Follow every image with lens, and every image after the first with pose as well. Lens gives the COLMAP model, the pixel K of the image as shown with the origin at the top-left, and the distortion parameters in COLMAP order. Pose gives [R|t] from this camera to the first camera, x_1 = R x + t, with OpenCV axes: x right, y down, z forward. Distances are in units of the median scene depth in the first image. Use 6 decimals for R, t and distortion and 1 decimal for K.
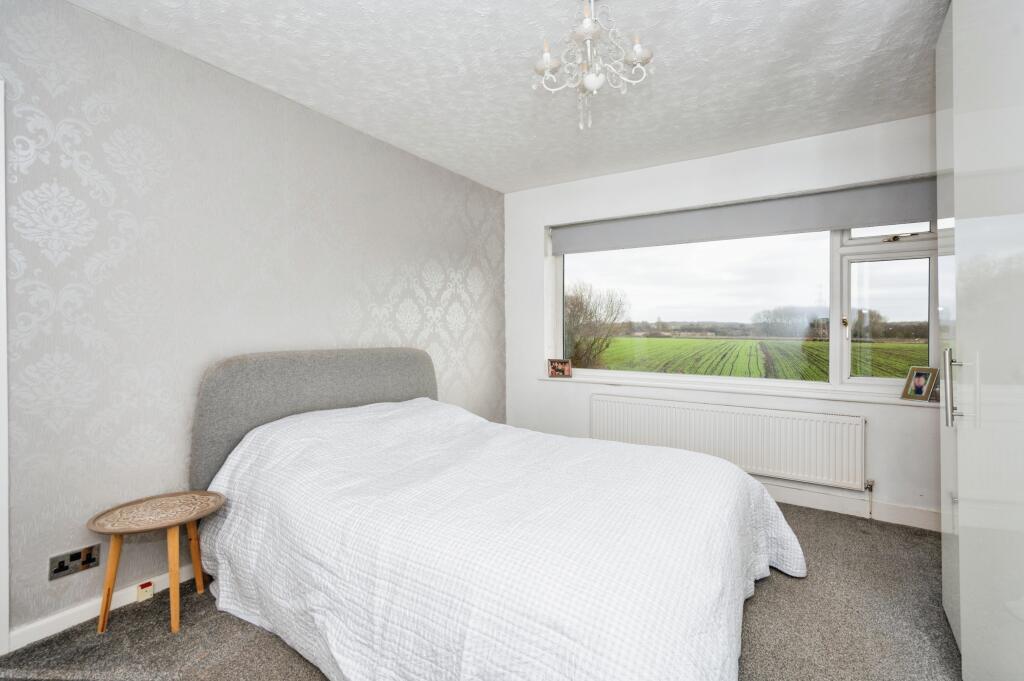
lens RADIAL K [[471.4, 0, 513.1], [0, 471.4, 334.6], [0, 0, 1]] dist [-0.014881, -0.000001]
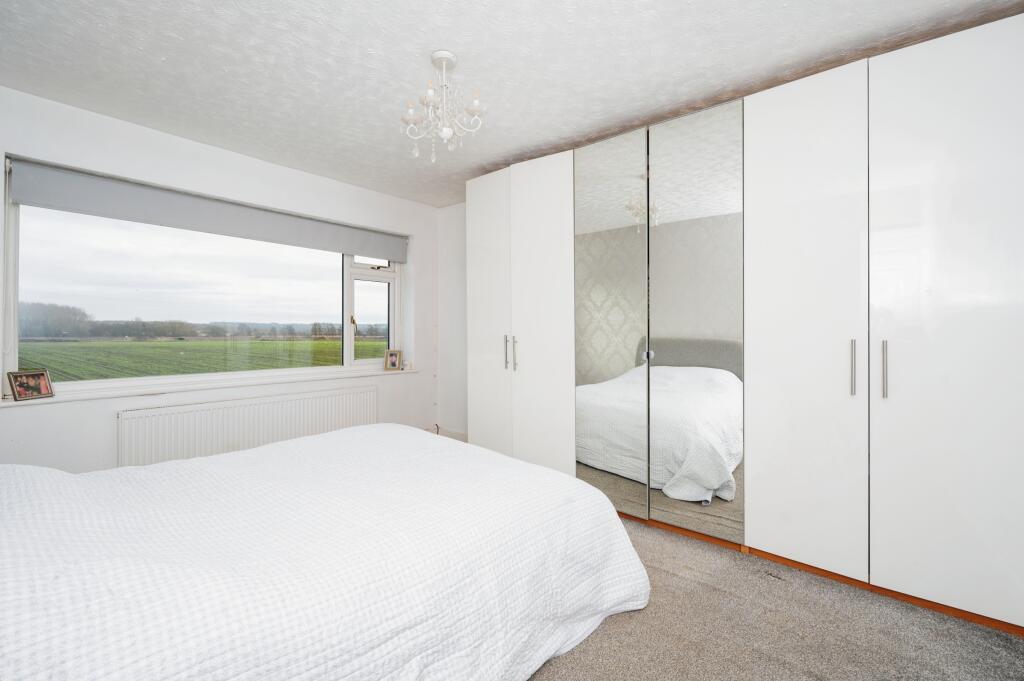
lens RADIAL K [[444.3, 0, 512.2], [0, 444.3, 329.4], [0, 0, 1]] dist [0.001402, 0.000207]
pose [[0.119247, 0.000413, 0.992864, -0.558440], [0.007266, 0.999973, -0.001289, 0.002385], [-0.992838, 0.007368, 0.119241, 0.370640]]
